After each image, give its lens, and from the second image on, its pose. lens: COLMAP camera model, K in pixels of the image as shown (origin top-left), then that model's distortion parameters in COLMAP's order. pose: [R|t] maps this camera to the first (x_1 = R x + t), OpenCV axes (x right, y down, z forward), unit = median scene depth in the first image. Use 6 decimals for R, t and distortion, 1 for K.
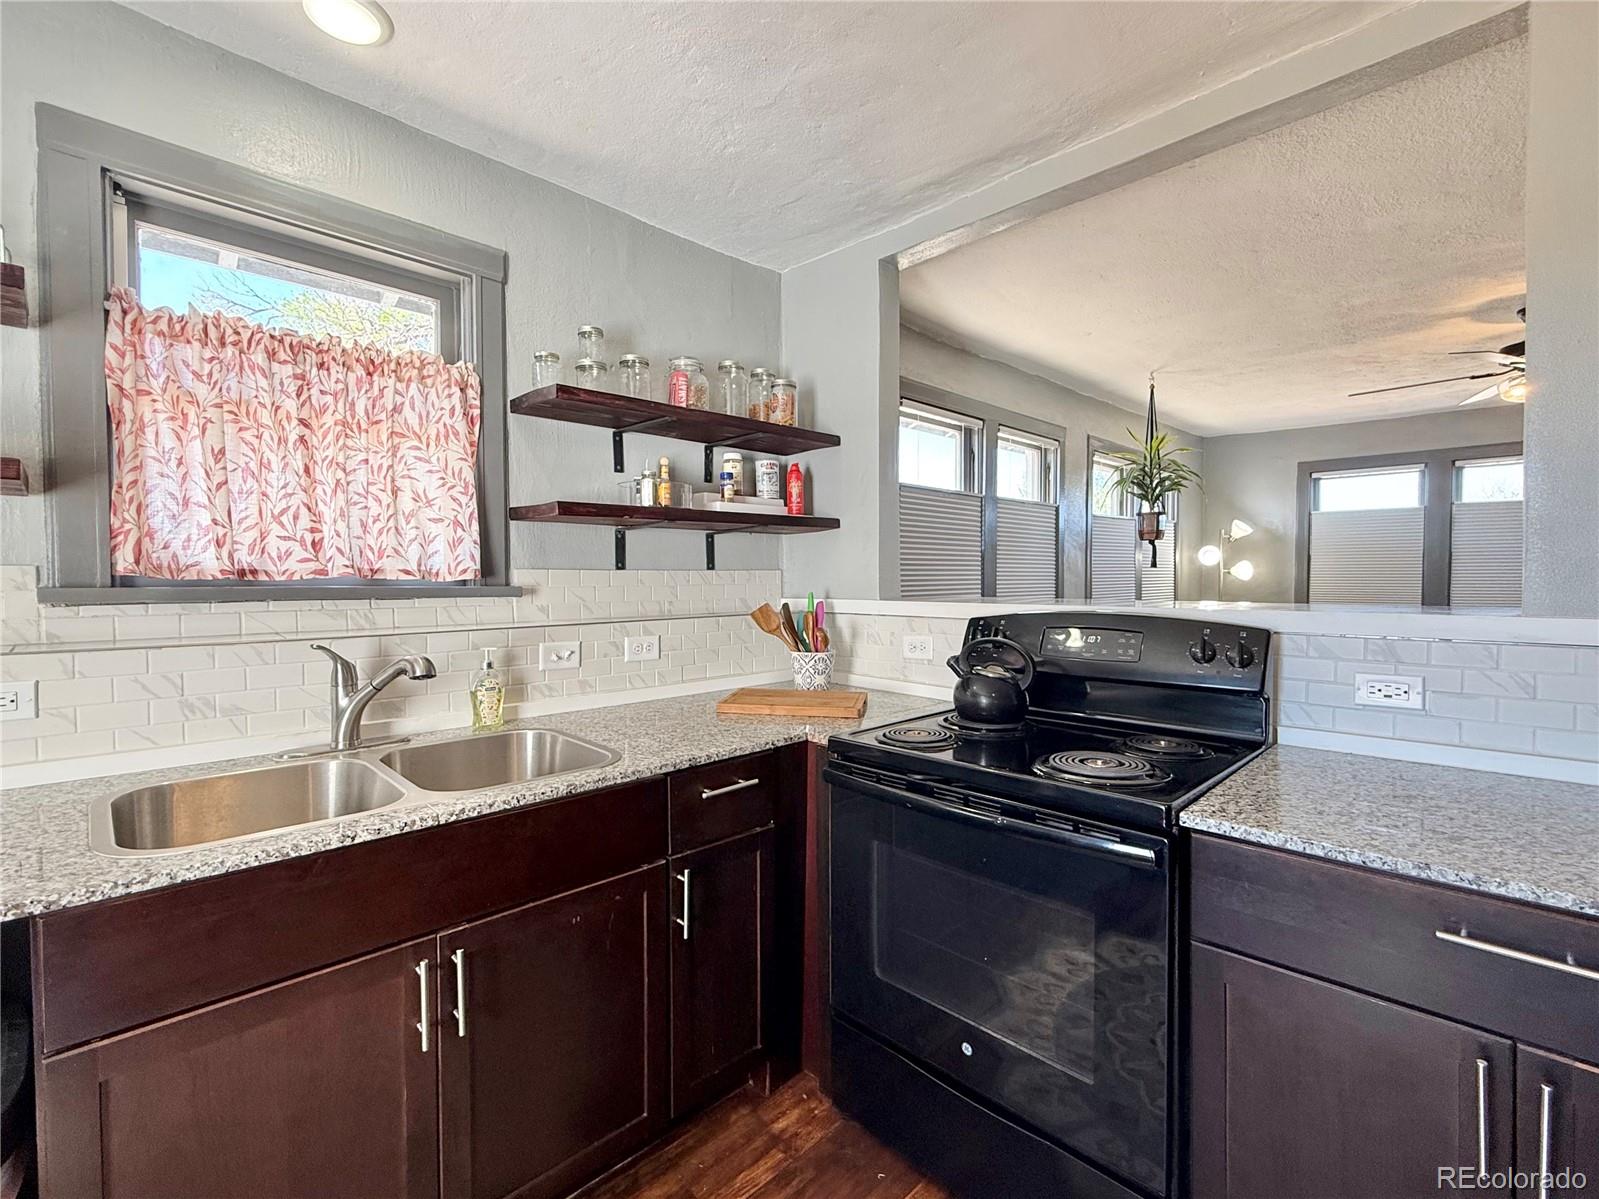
lens RADIAL K [[722.0, 0, 799.5], [0, 722.0, 599.5], [0, 0, 1]] dist [0.000074, 0.000088]
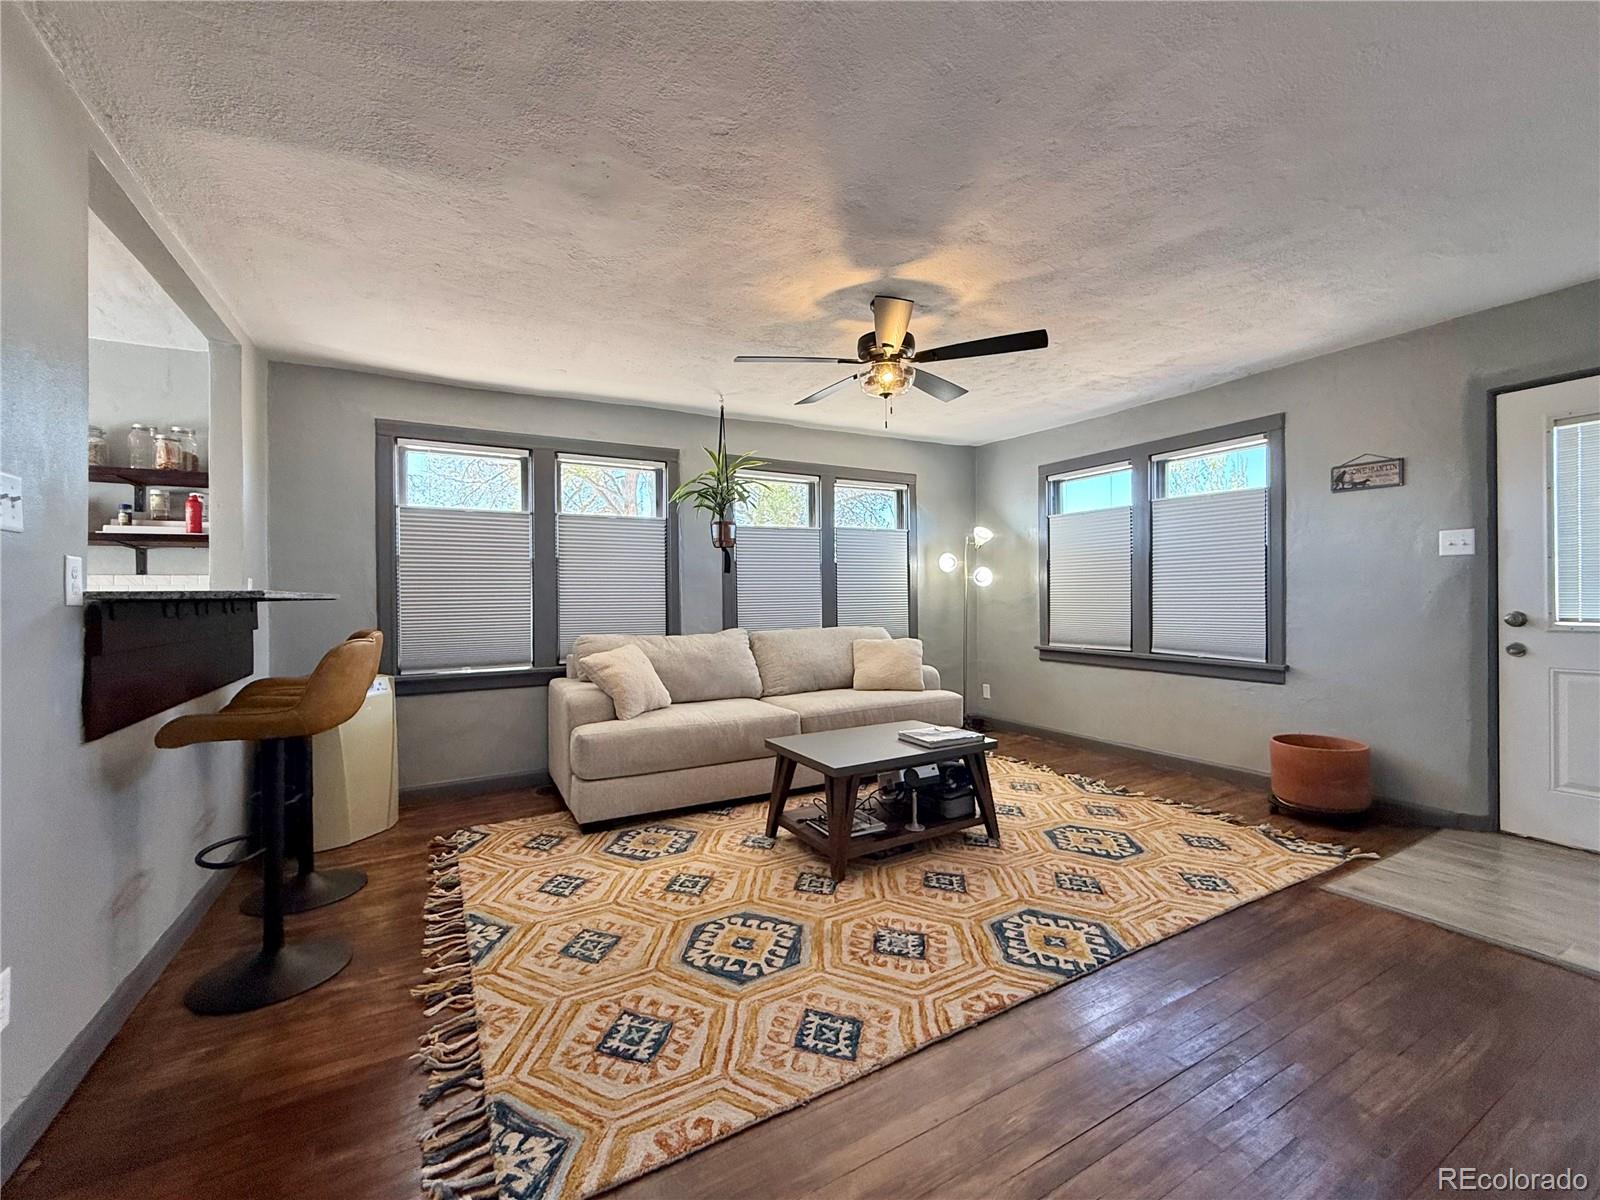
lens RADIAL K [[656.5, 0, 800.8], [0, 656.5, 600.3], [0, 0, 1]] dist [0.001409, -0.000360]
pose [[0.963076, -0.003323, -0.269208, 1.787362], [-0.002994, 0.999730, -0.023052, 0.041405], [0.269212, 0.023007, 0.962806, 0.161121]]
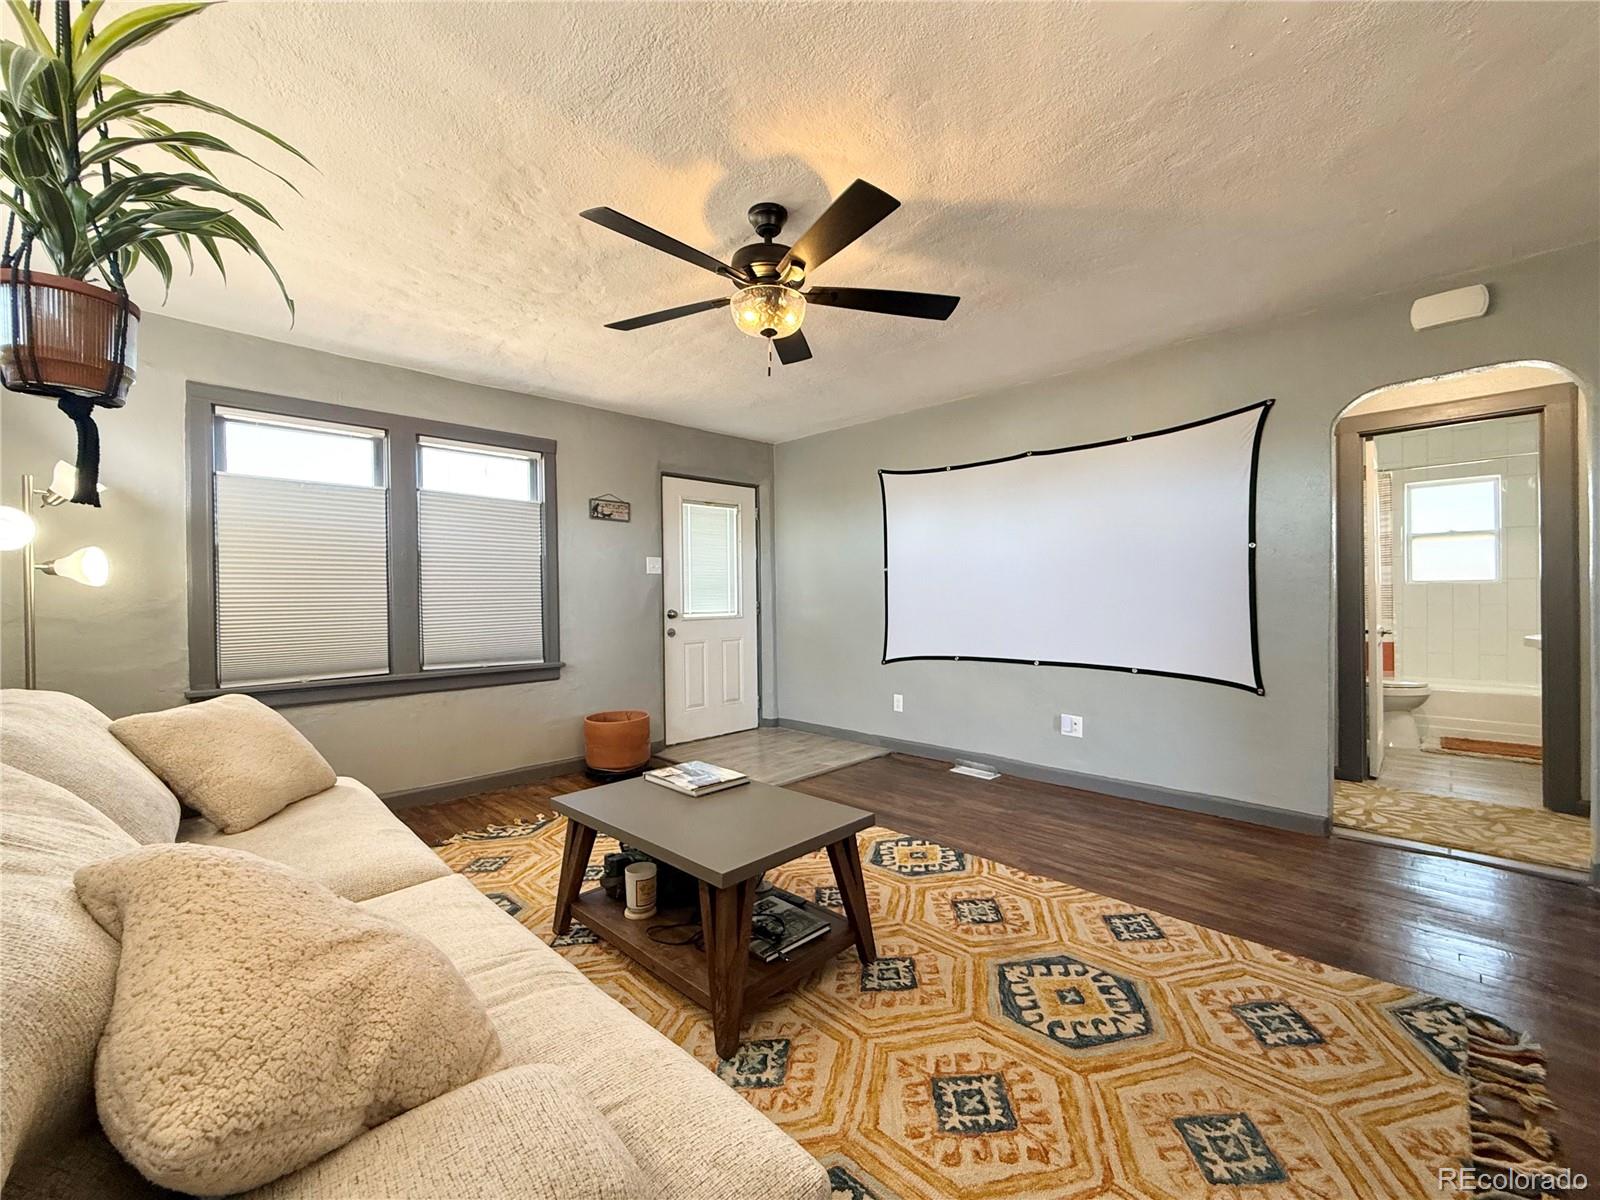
lens RADIAL K [[656.5, 0, 800.8], [0, 656.5, 600.3], [0, 0, 1]] dist [0.001409, -0.000360]
pose [[-0.001346, -0.003444, 0.999993, 0.502219], [0.044155, 0.999019, 0.003500, 0.006064], [-0.999024, 0.044160, -0.001193, 1.524986]]
